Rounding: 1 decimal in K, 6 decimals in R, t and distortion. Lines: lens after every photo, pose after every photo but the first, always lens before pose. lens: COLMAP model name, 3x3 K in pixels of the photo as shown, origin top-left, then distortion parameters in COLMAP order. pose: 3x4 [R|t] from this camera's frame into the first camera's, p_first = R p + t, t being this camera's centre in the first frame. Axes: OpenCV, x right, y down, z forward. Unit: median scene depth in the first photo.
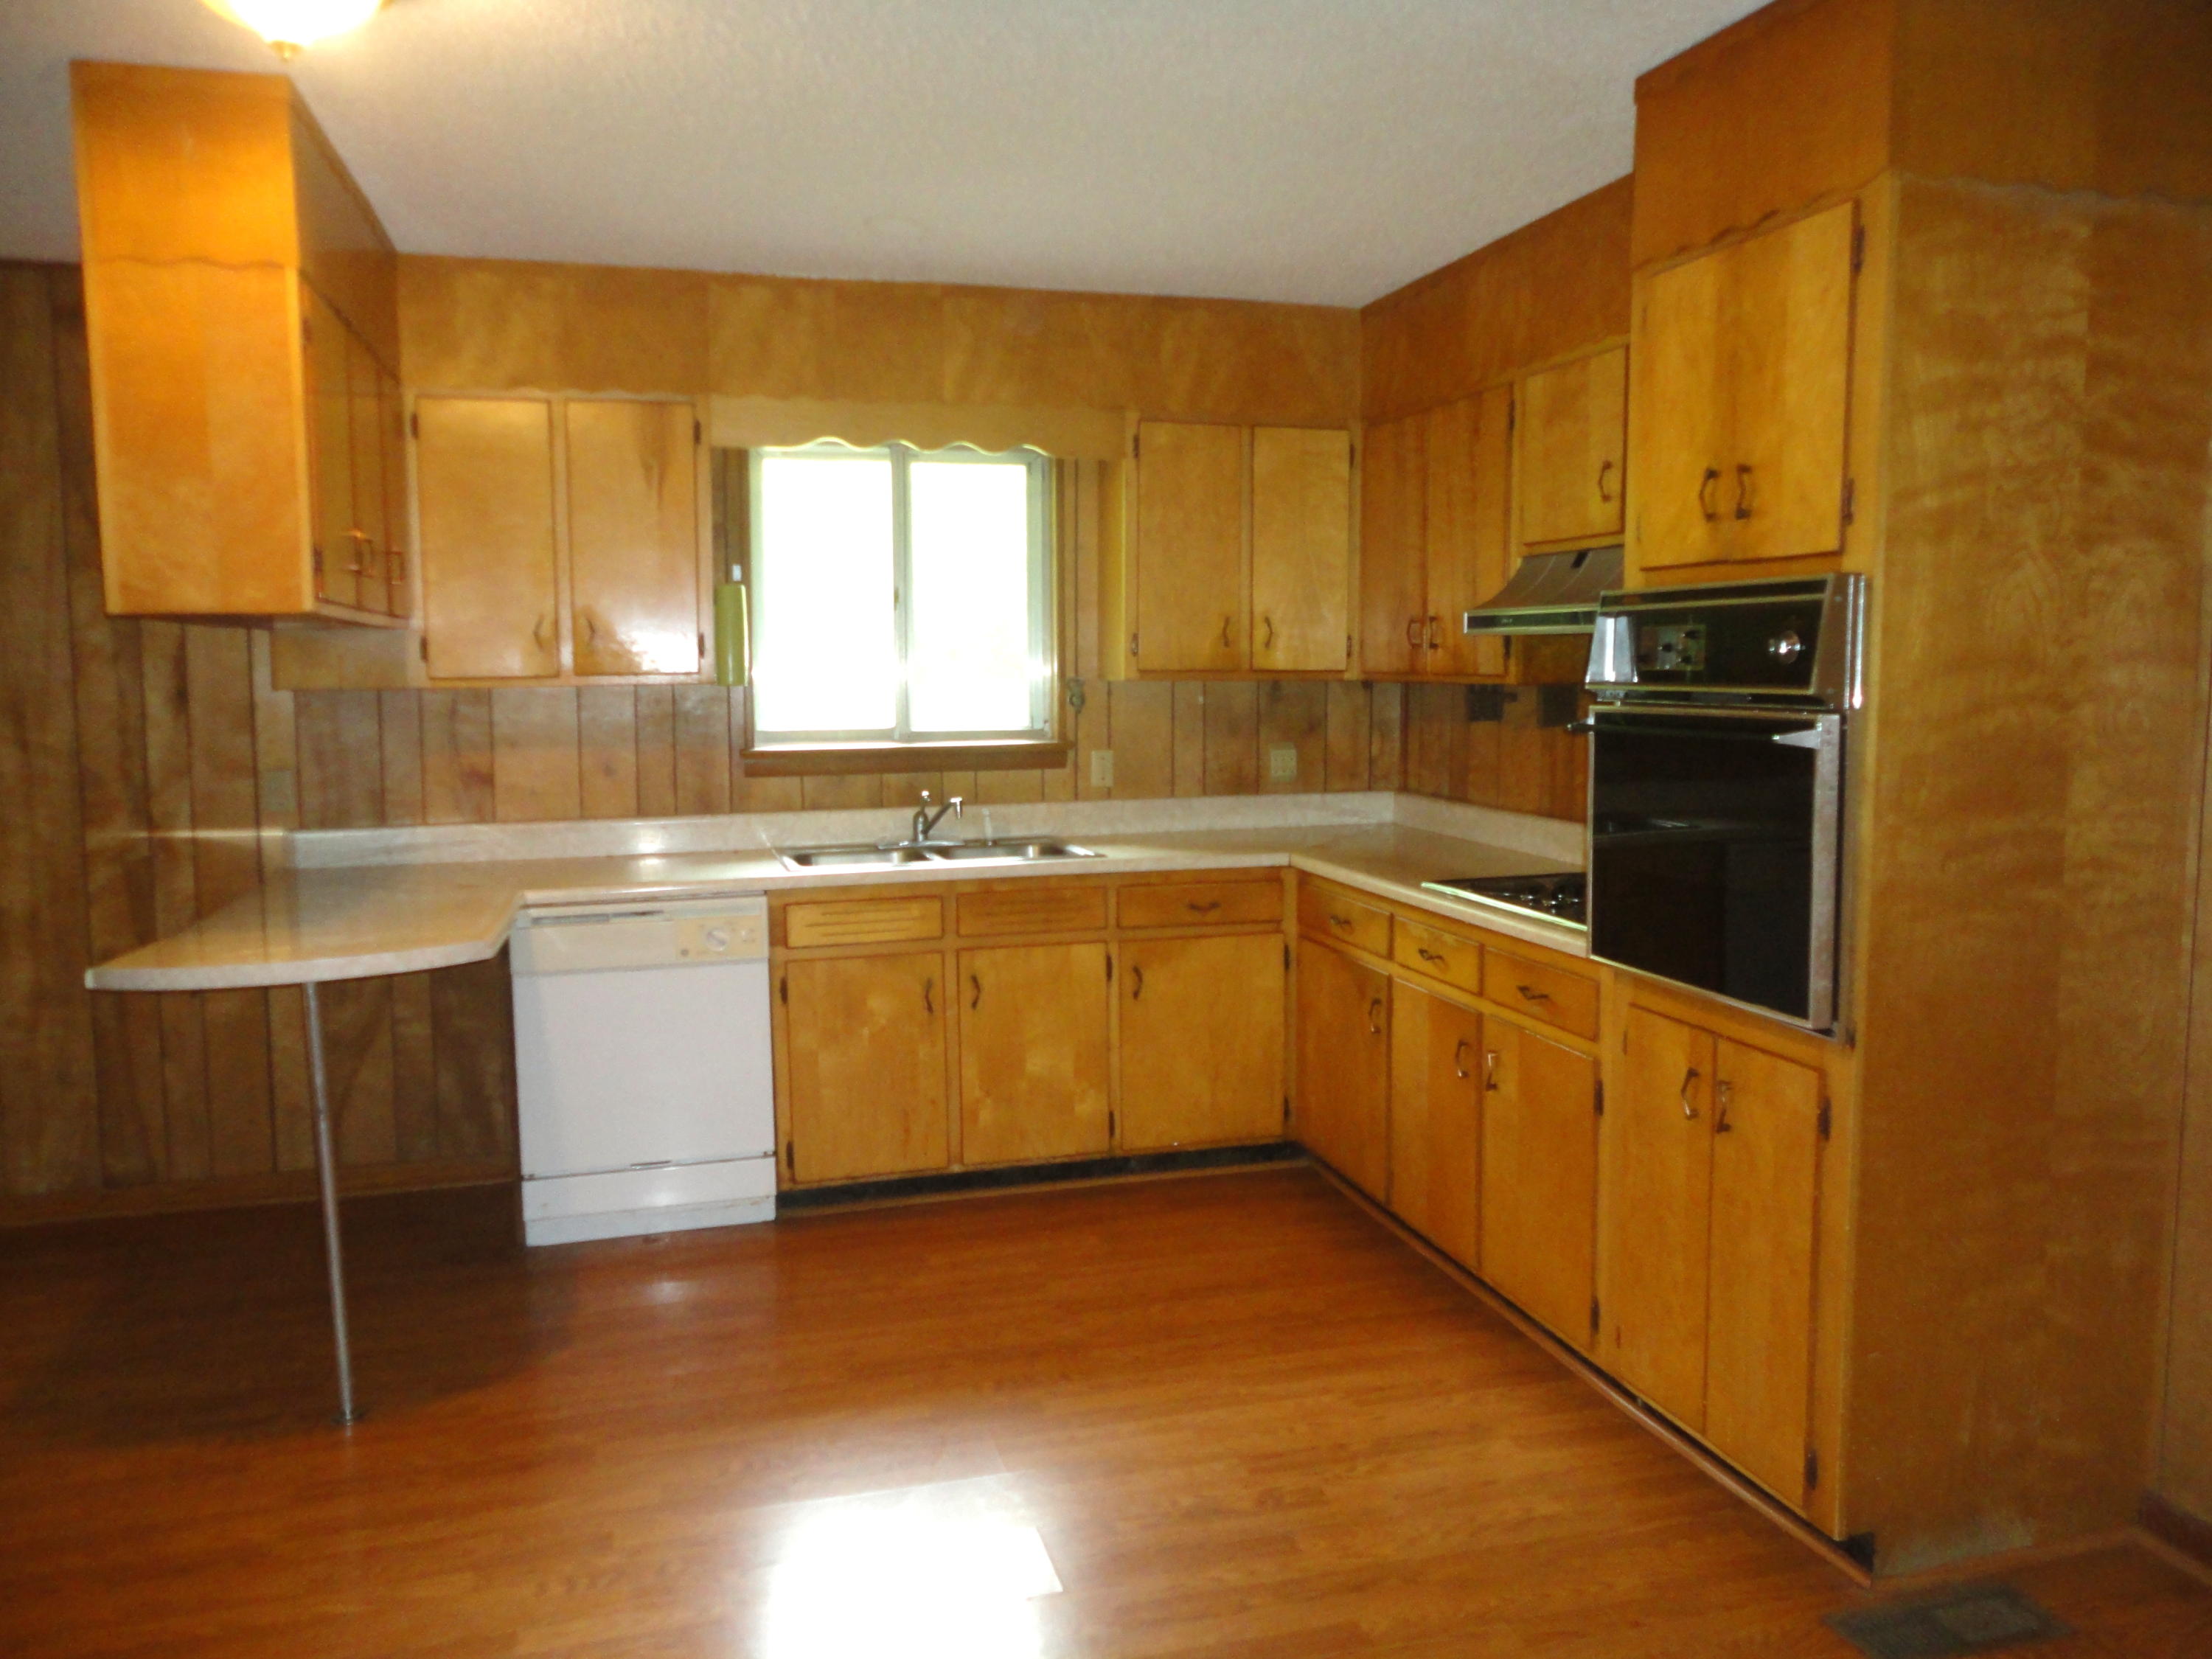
lens RADIAL K [[1640.5, 0, 1106.0], [0, 1640.5, 829.5], [0, 0, 1]] dist [-0.005515, 0.000778]
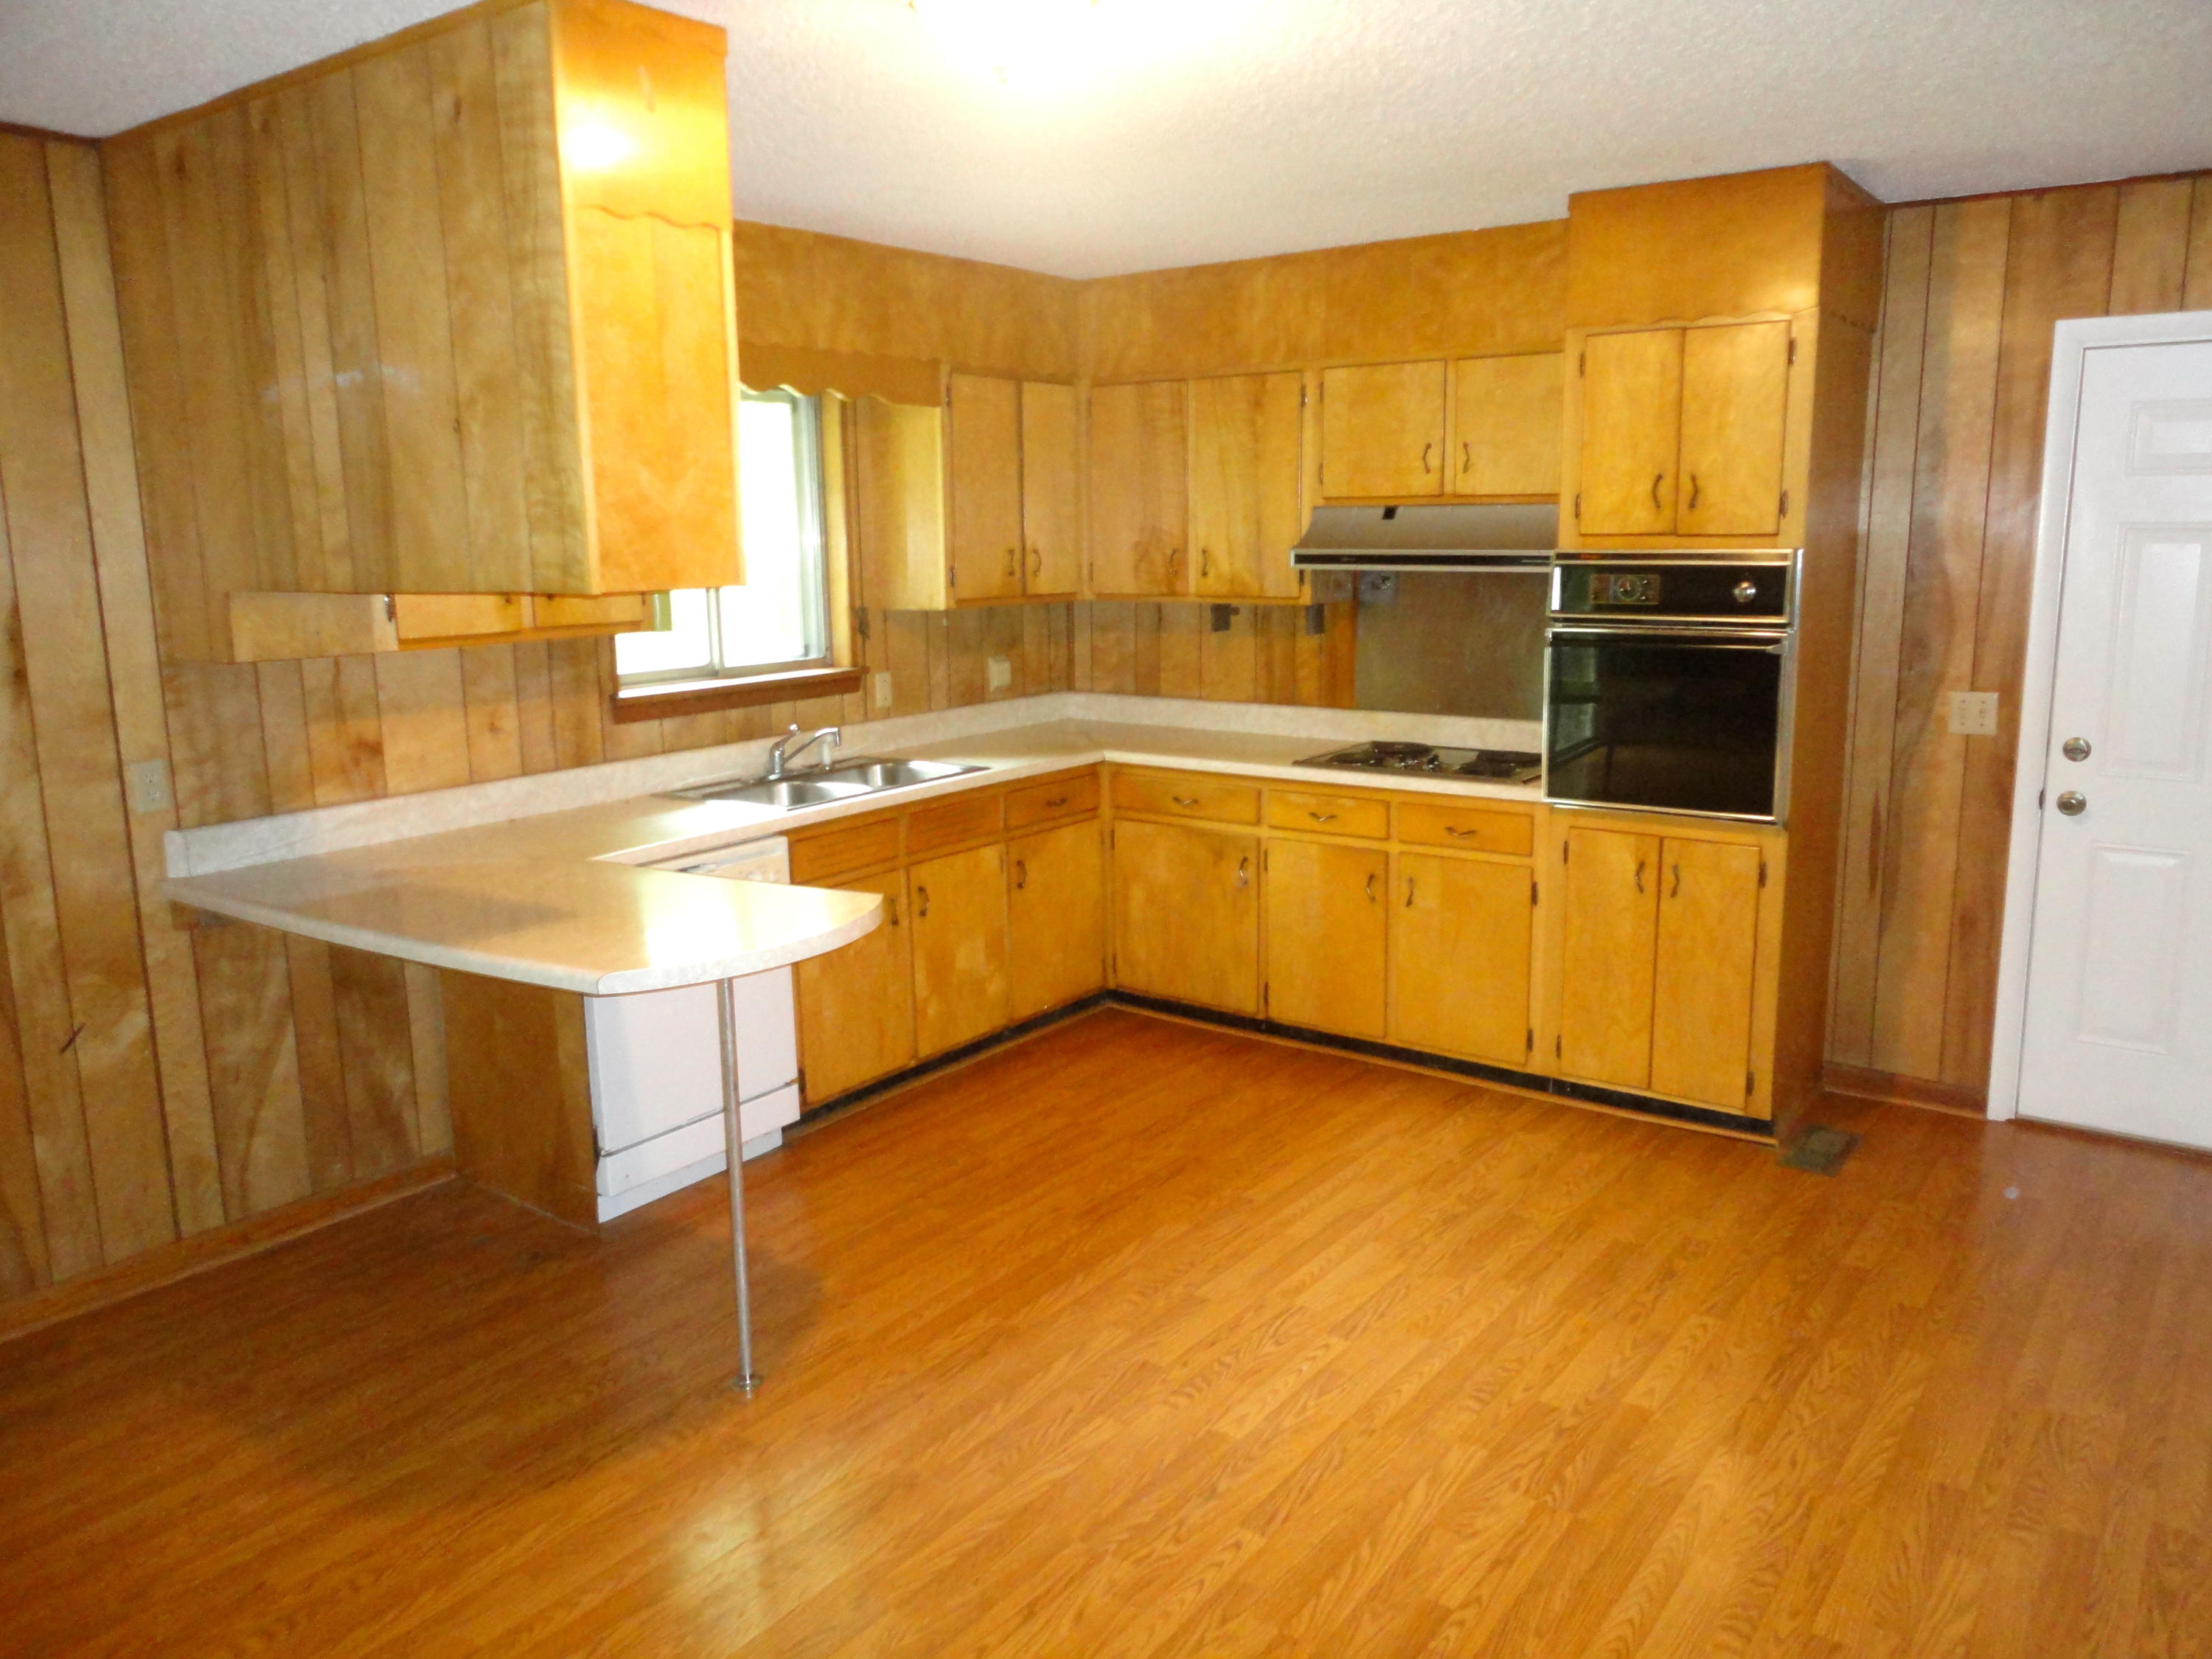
lens RADIAL K [[1681.5, 0, 1106.0], [0, 1681.5, 829.5], [0, 0, 1]] dist [0.009264, 0.000583]
pose [[0.786480, -0.121062, 0.605635, -0.654938], [0.074804, 0.992054, 0.101163, -0.053936], [-0.613069, -0.034259, 0.789286, 0.032577]]
